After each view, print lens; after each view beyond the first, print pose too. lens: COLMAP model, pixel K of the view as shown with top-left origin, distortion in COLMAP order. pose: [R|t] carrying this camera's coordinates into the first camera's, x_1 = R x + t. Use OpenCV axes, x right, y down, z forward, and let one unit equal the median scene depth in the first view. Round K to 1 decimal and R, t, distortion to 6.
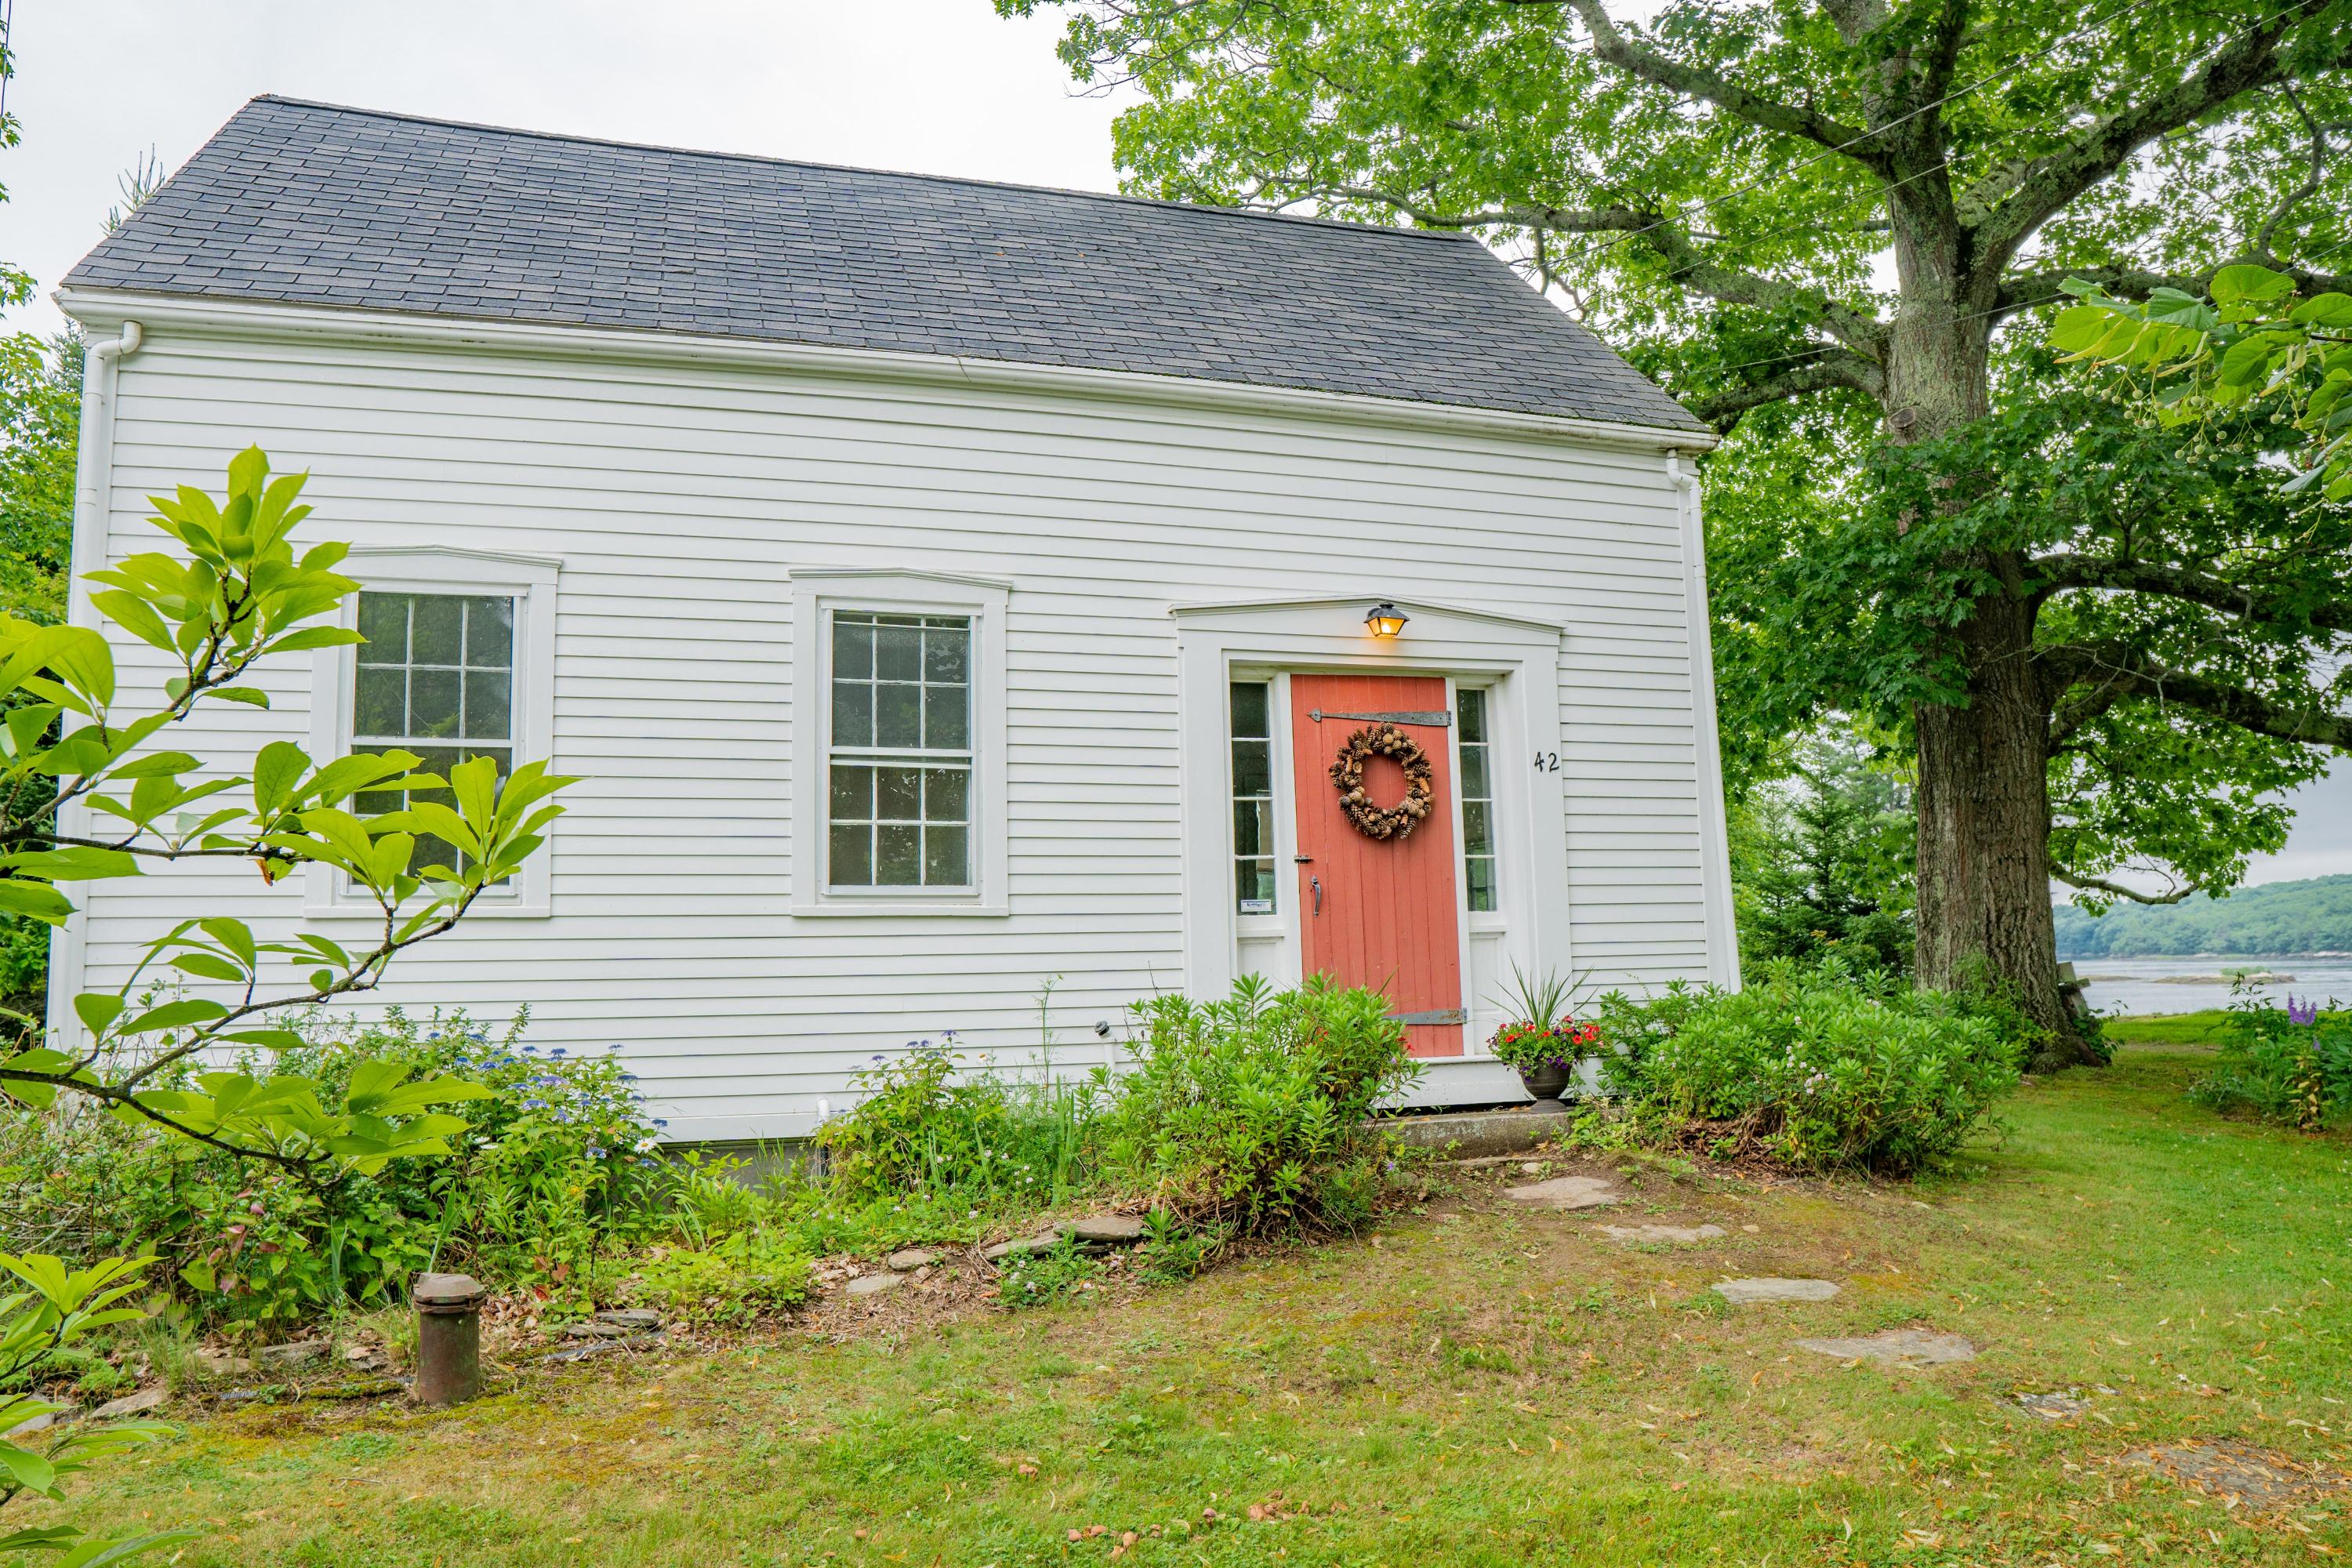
lens RADIAL K [[1653.5, 0, 1165.1], [0, 1653.5, 793.1], [0, 0, 1]] dist [-0.112765, 0.076378]
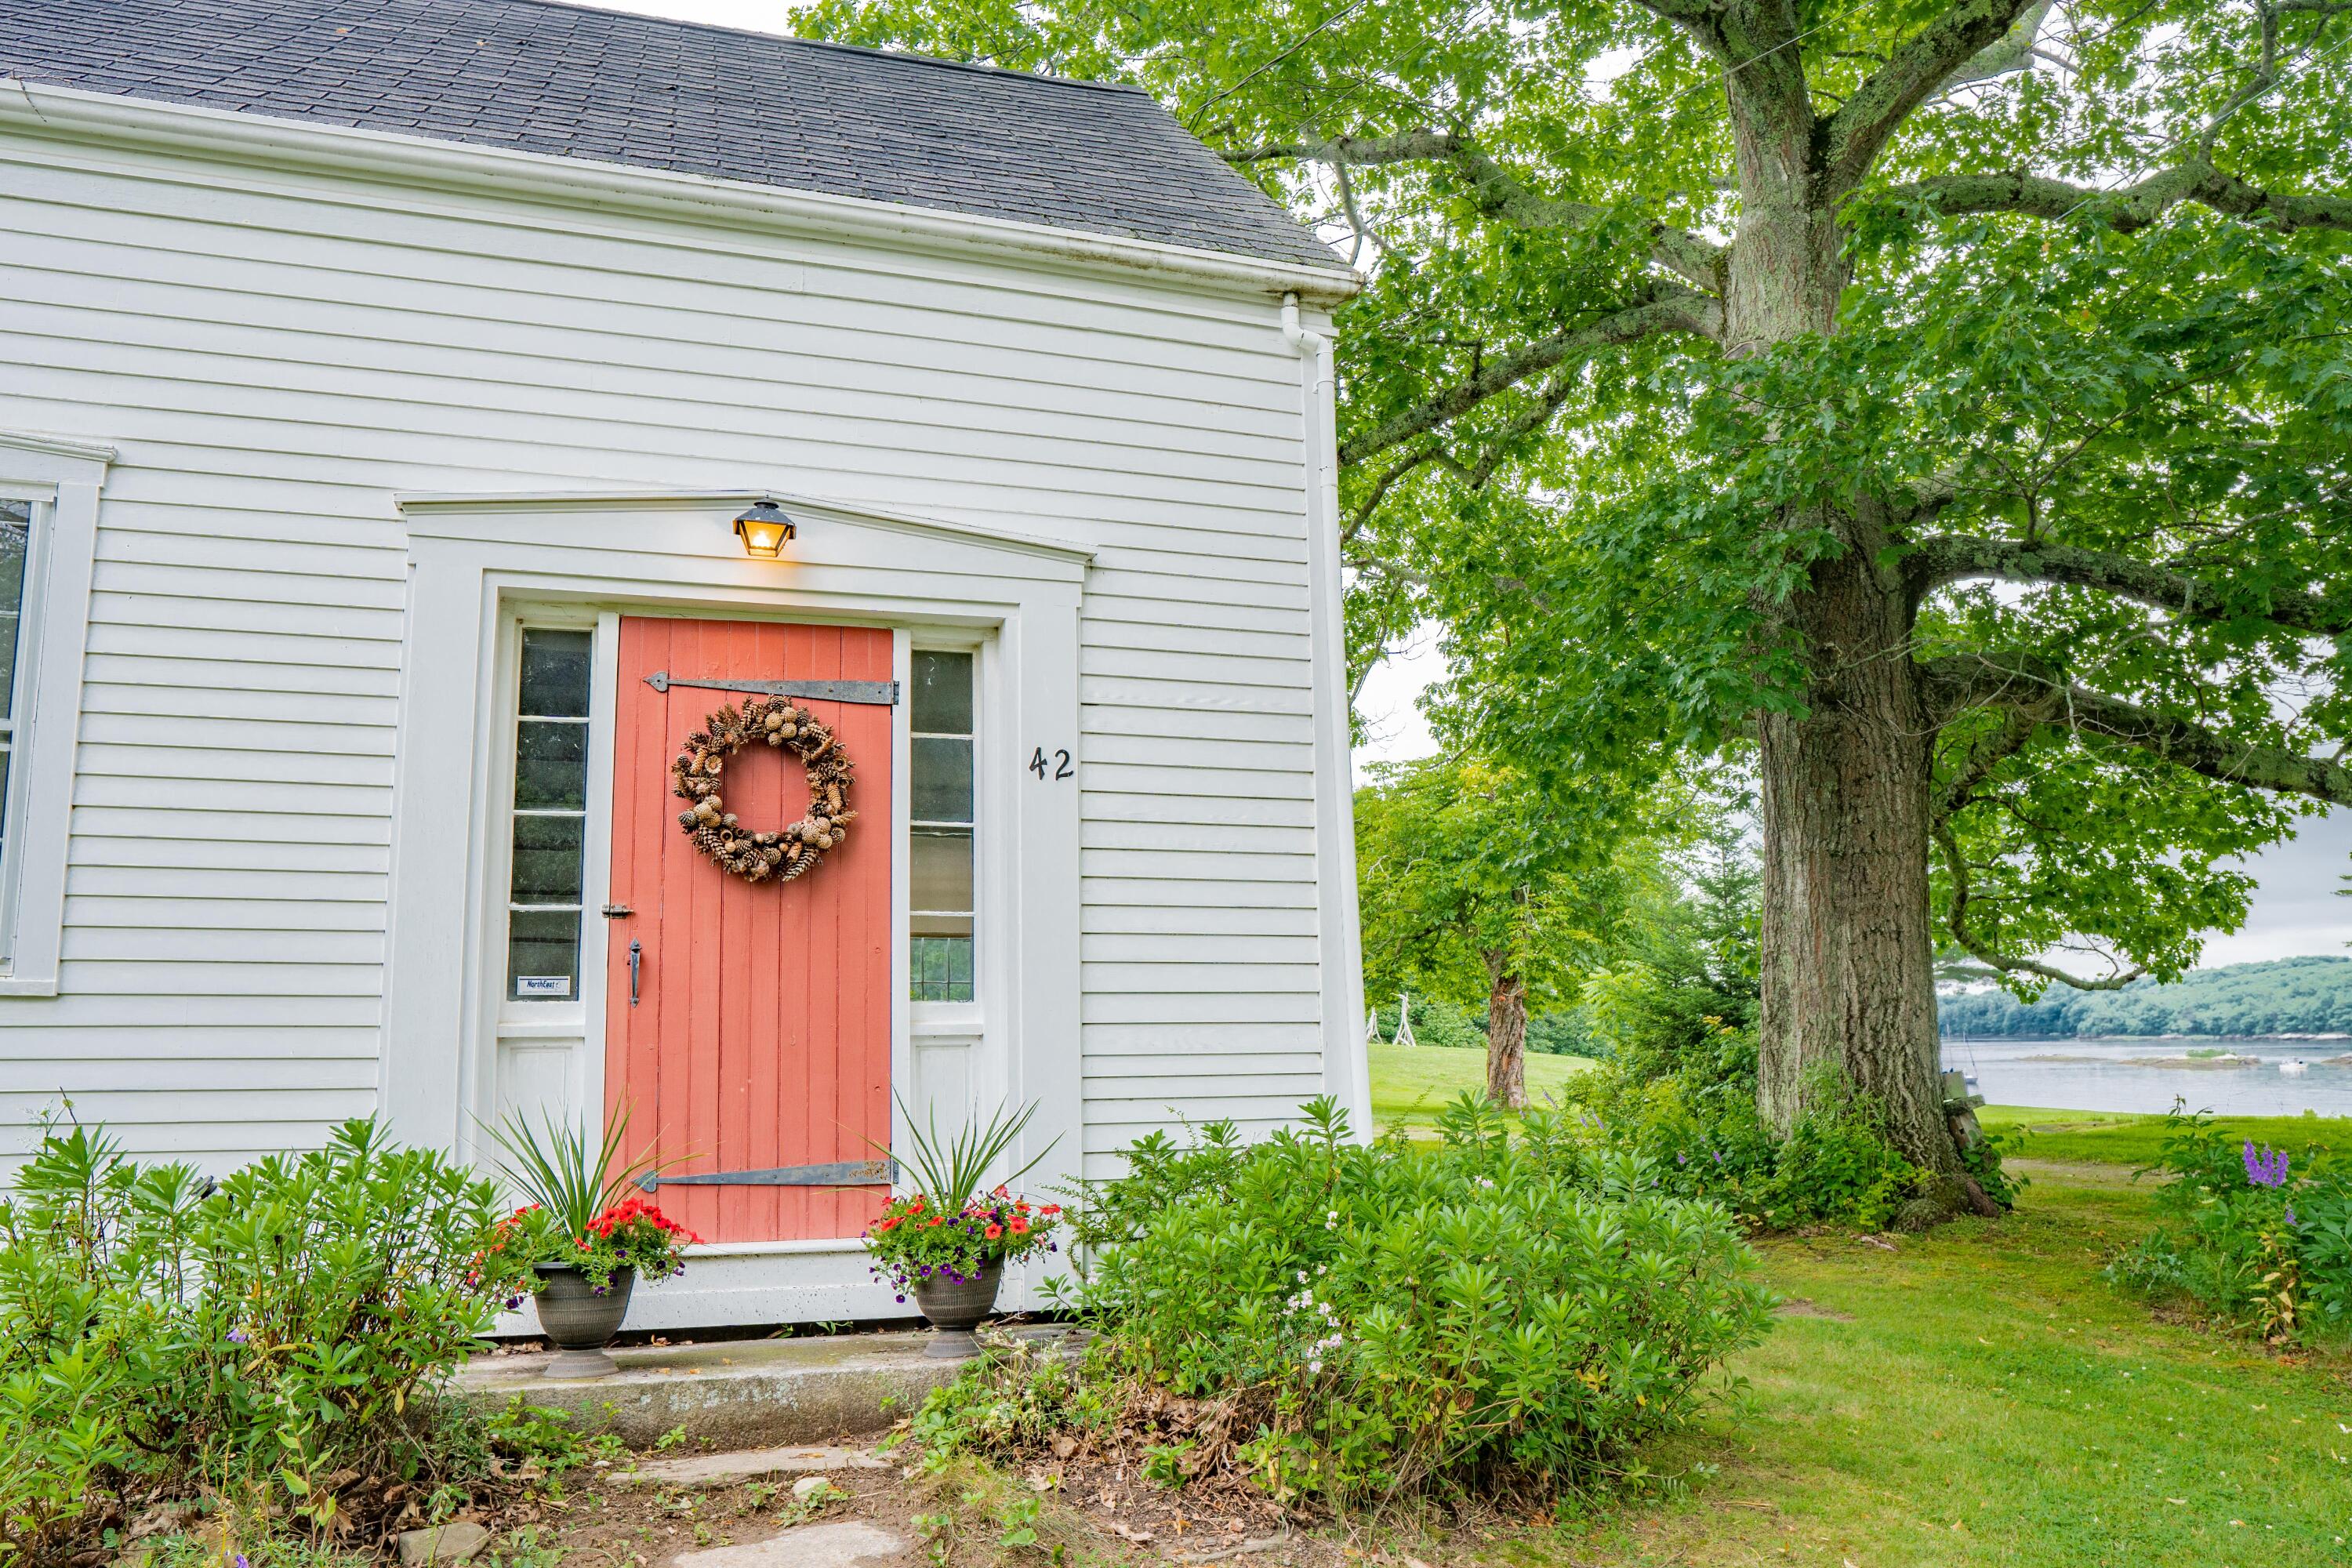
lens RADIAL K [[1653.5, 0, 1165.1], [0, 1653.5, 793.1], [0, 0, 1]] dist [-0.112765, 0.076378]
pose [[0.999781, 0.013237, 0.016232, 0.174109], [-0.012531, 0.999003, -0.042844, 0.012186], [-0.016783, 0.042632, 0.998950, 0.243327]]
